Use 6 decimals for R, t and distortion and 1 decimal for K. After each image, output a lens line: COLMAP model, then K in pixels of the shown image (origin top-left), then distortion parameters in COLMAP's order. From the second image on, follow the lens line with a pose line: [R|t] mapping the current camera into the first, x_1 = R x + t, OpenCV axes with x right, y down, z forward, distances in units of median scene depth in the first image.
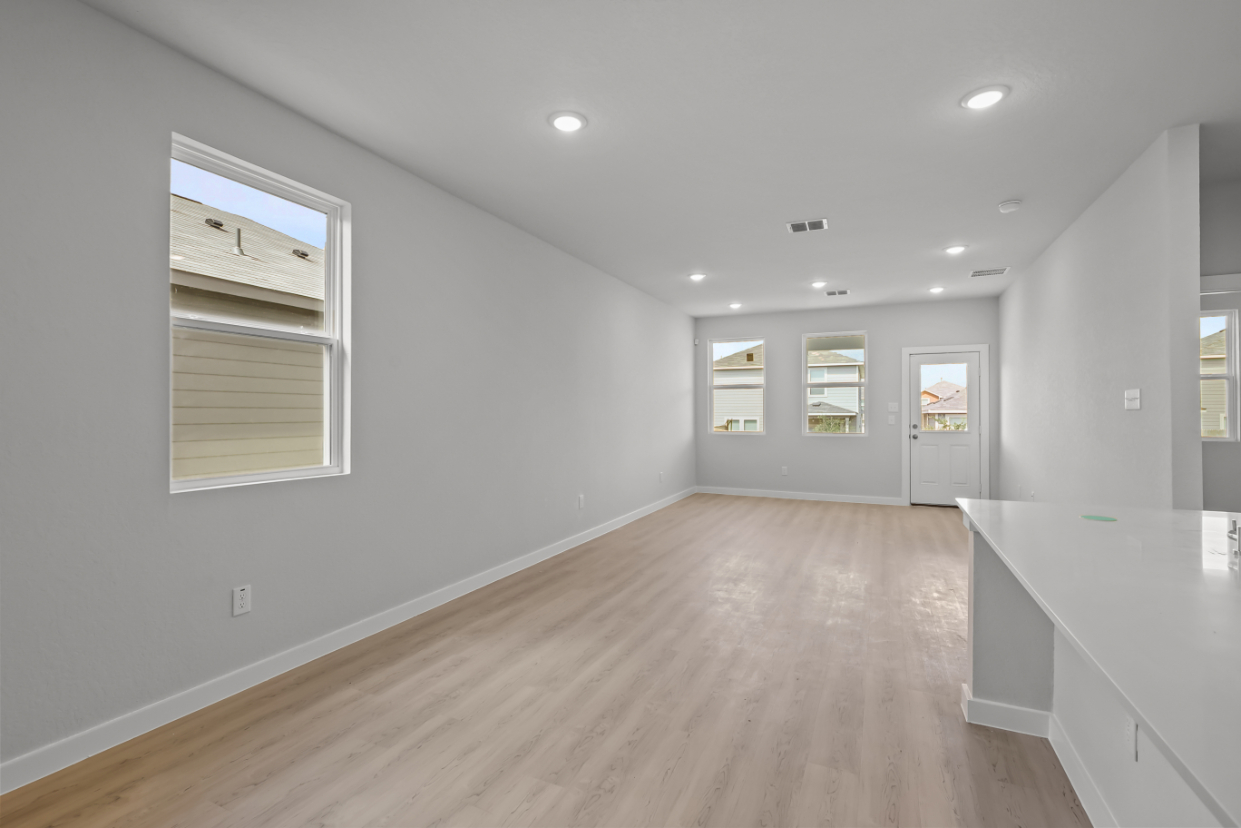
lens RADIAL K [[569.4, 0, 616.6], [0, 569.4, 410.9], [0, 0, 1]] dist [-0.004365, 0.002392]
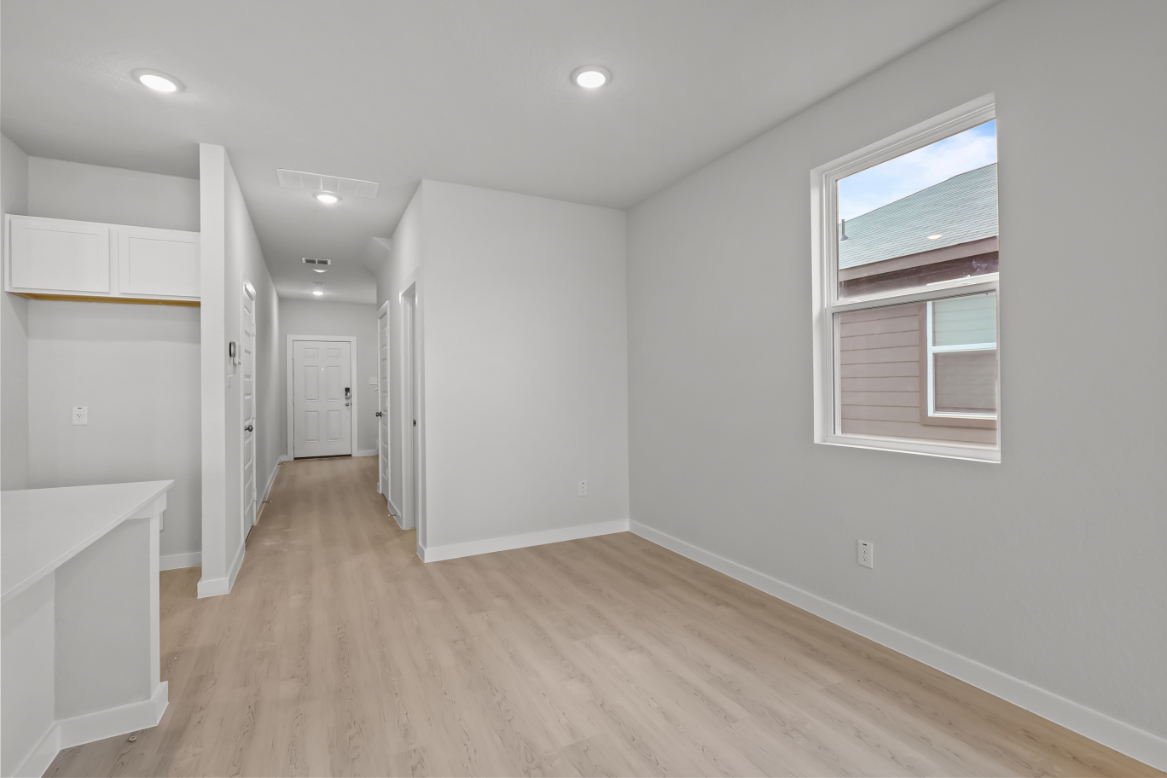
lens RADIAL K [[535.4, 0, 584.3], [0, 535.4, 383.9], [0, 0, 1]] dist [-0.004365, 0.002392]
pose [[-0.616724, 0.002927, -0.787174, 0.359216], [0.014013, 0.999875, -0.007260, 0.005965], [0.787055, -0.015508, -0.616688, 0.915451]]
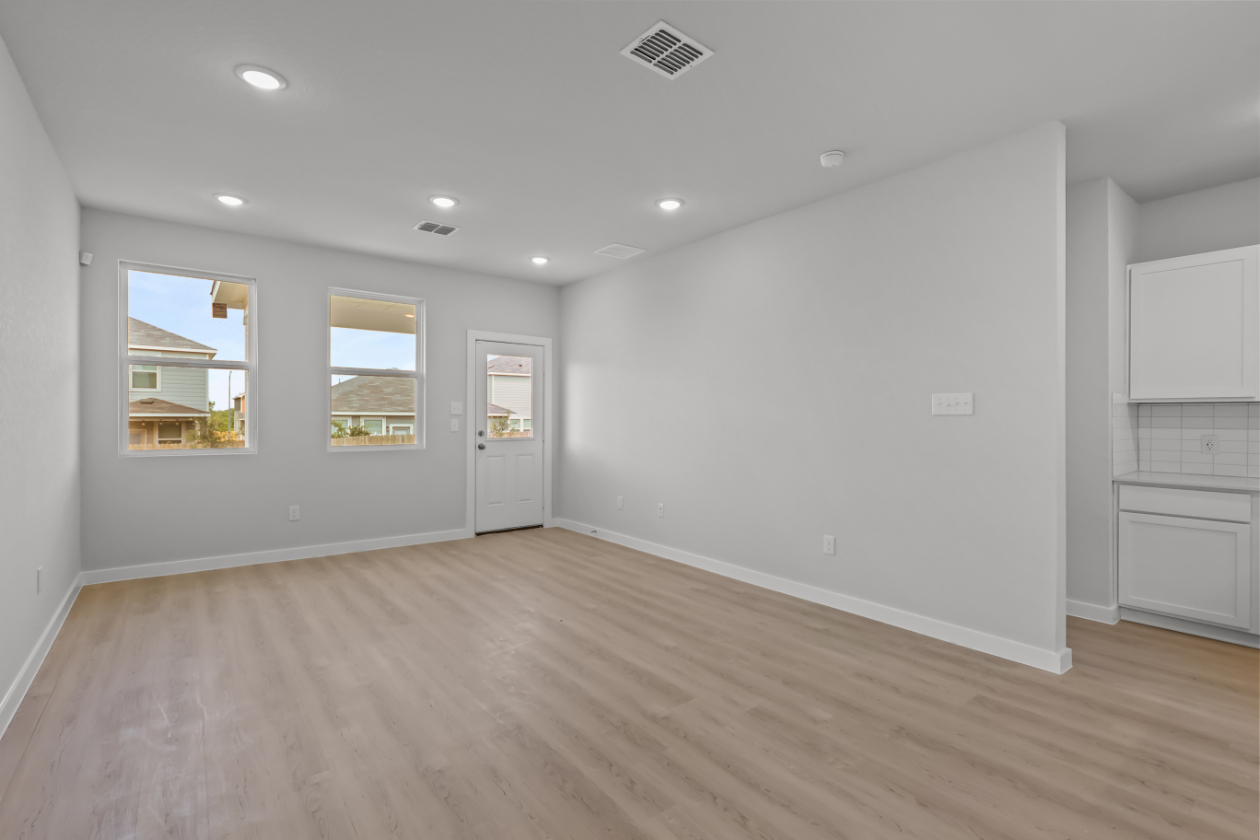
lens RADIAL K [[578.1, 0, 624.7], [0, 578.1, 420.2], [0, 0, 1]] dist [-0.004365, 0.002392]
pose [[0.459455, -0.002327, 0.888198, -0.190041], [-0.009088, 0.999932, 0.007320, 0.004319], [-0.888155, -0.011435, 0.459403, 1.039954]]
